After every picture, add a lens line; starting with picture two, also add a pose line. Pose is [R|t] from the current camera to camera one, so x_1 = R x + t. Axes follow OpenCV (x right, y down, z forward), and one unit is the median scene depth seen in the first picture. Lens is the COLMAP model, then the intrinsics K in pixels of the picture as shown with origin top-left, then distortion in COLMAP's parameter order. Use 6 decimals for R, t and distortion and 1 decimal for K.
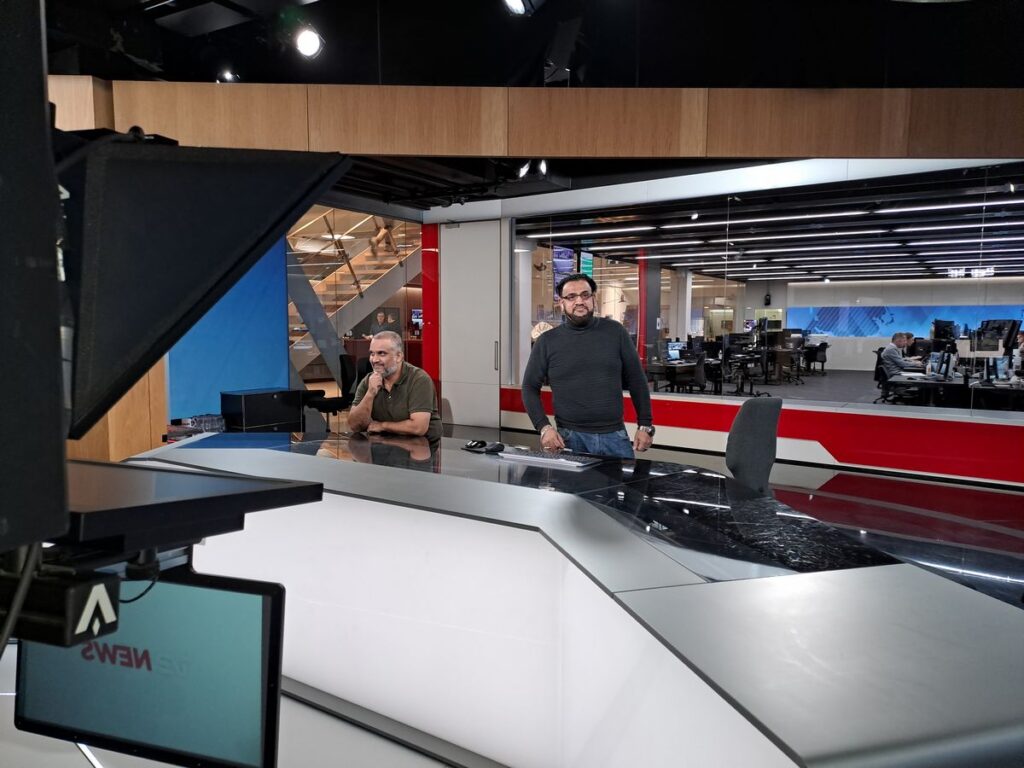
lens RADIAL K [[741.2, 0, 517.3], [0, 741.2, 380.2], [0, 0, 1]] dist [0.118136, -0.141811]
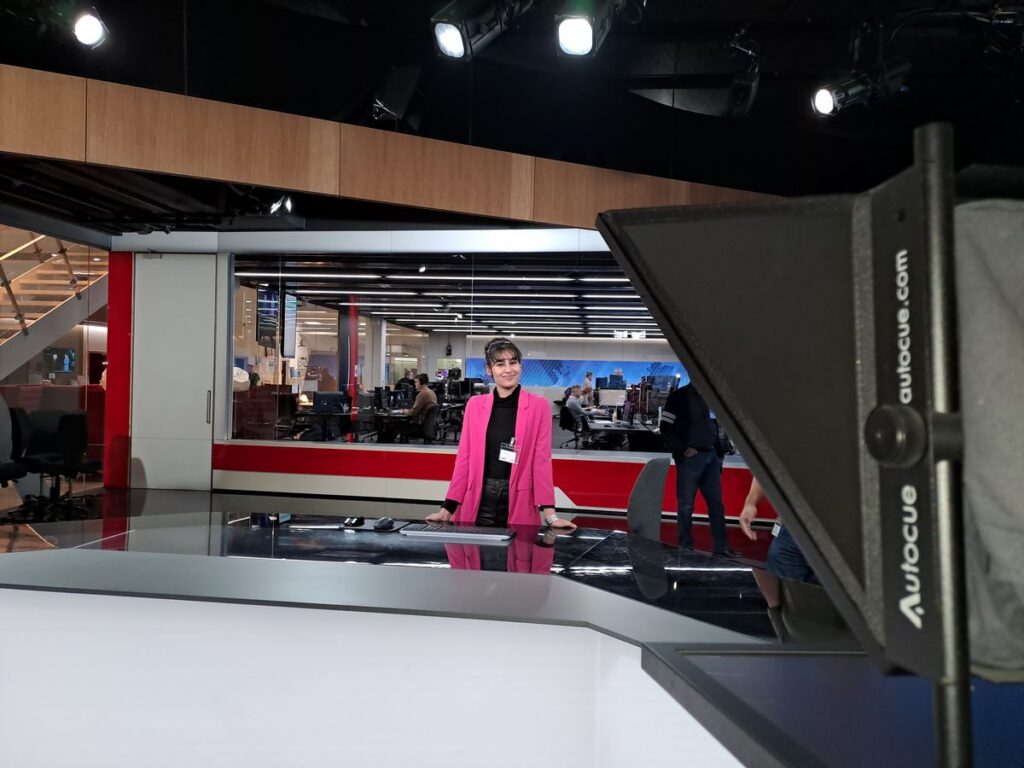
lens RADIAL K [[741.2, 0, 517.3], [0, 741.2, 380.2], [0, 0, 1]] dist [0.118136, -0.141811]
pose [[0.899864, 0.011084, 0.436030, -0.087191], [0.015212, 0.998271, -0.056770, -0.007999], [-0.435905, 0.057719, 0.898140, 0.039364]]
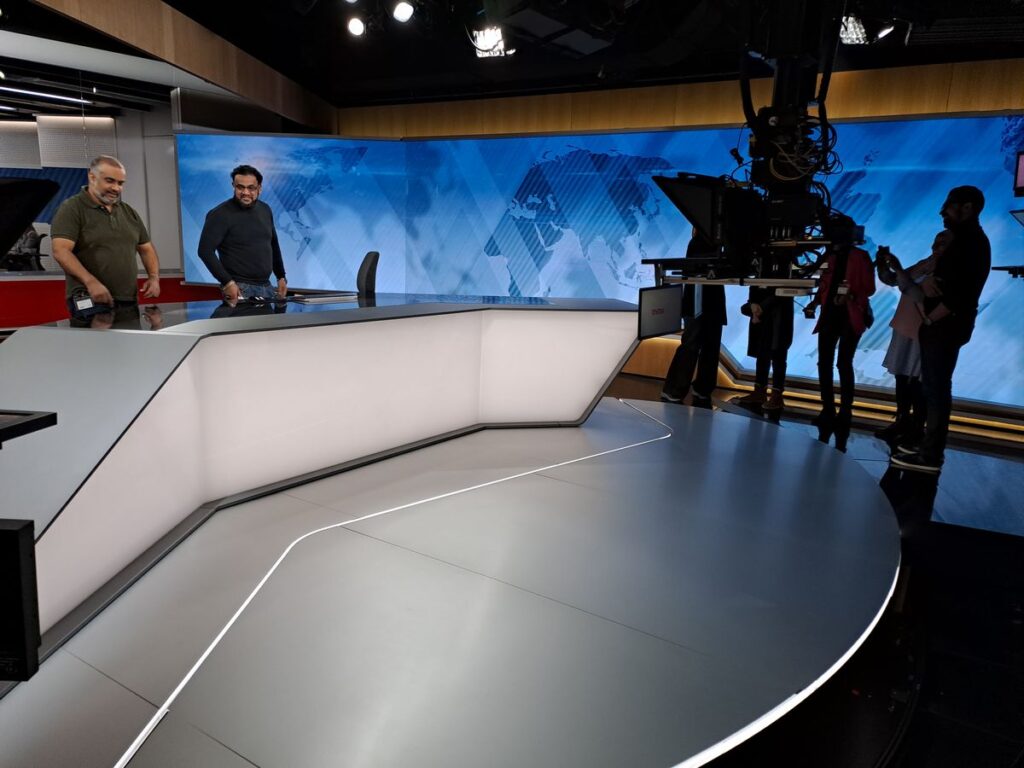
lens RADIAL K [[746.4, 0, 499.9], [0, 746.4, 383.2], [0, 0, 1]] dist [0.109716, -0.120877]
pose [[0.044004, -0.211765, 0.976329, -0.434272], [0.037311, 0.976943, 0.210216, -0.012444], [-0.998334, 0.027178, 0.050891, 0.167999]]
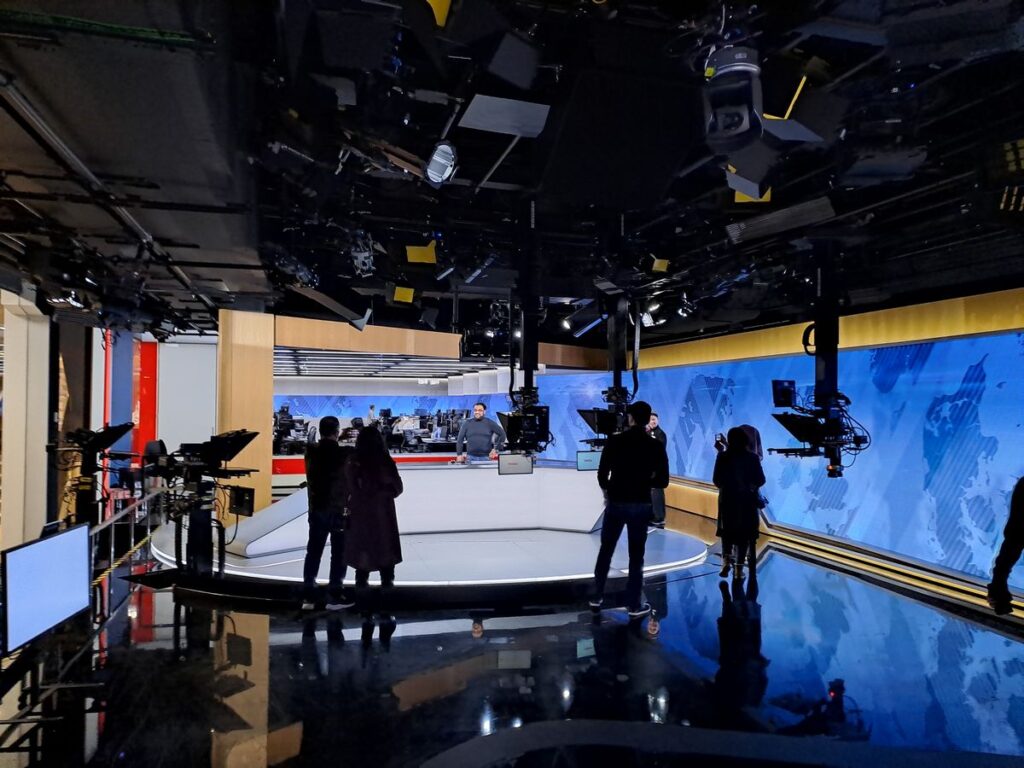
lens RADIAL K [[741.2, 0, 517.3], [0, 741.2, 380.2], [0, 0, 1]] dist [0.118136, -0.141811]
pose [[0.678558, 0.017855, 0.734330, -0.674232], [0.058391, 0.995230, -0.078155, 0.004017], [-0.732222, 0.095911, 0.674279, -0.410656]]
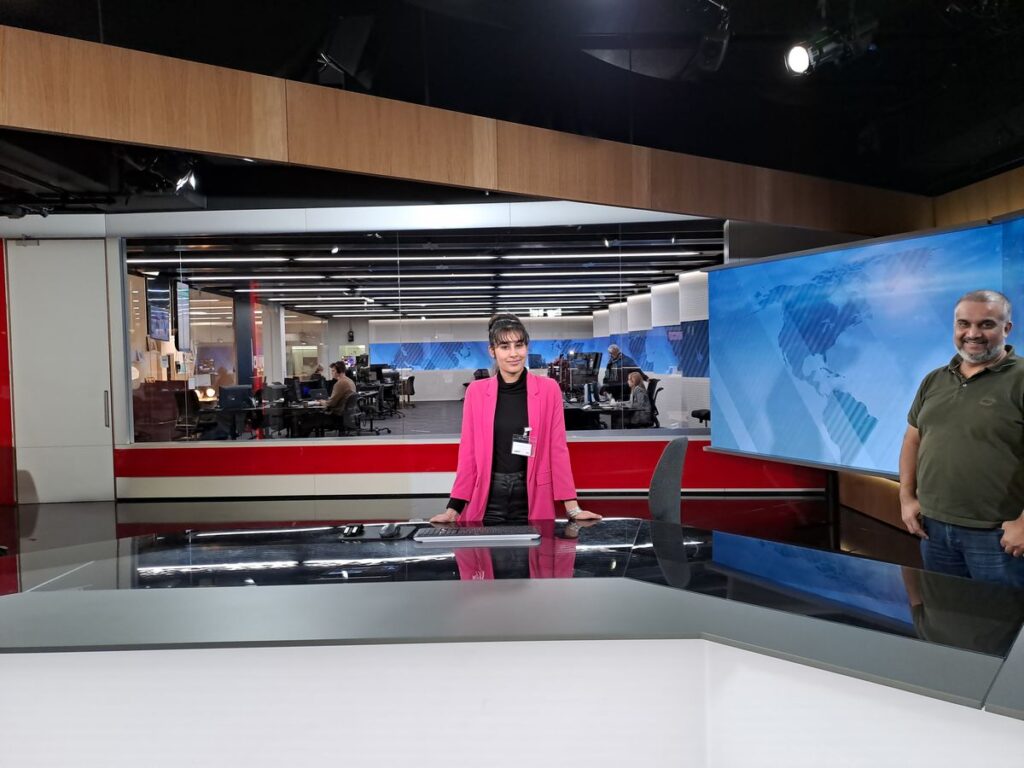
lens RADIAL K [[746.1, 0, 512.0], [0, 746.1, 384.0], [0, 0, 1]] dist [0.068860, -0.046674]
pose [[0.833437, -0.044897, 0.550787, -0.109762], [0.068403, 0.997411, -0.022203, -0.011410], [-0.548364, 0.056181, 0.834350, 0.083867]]
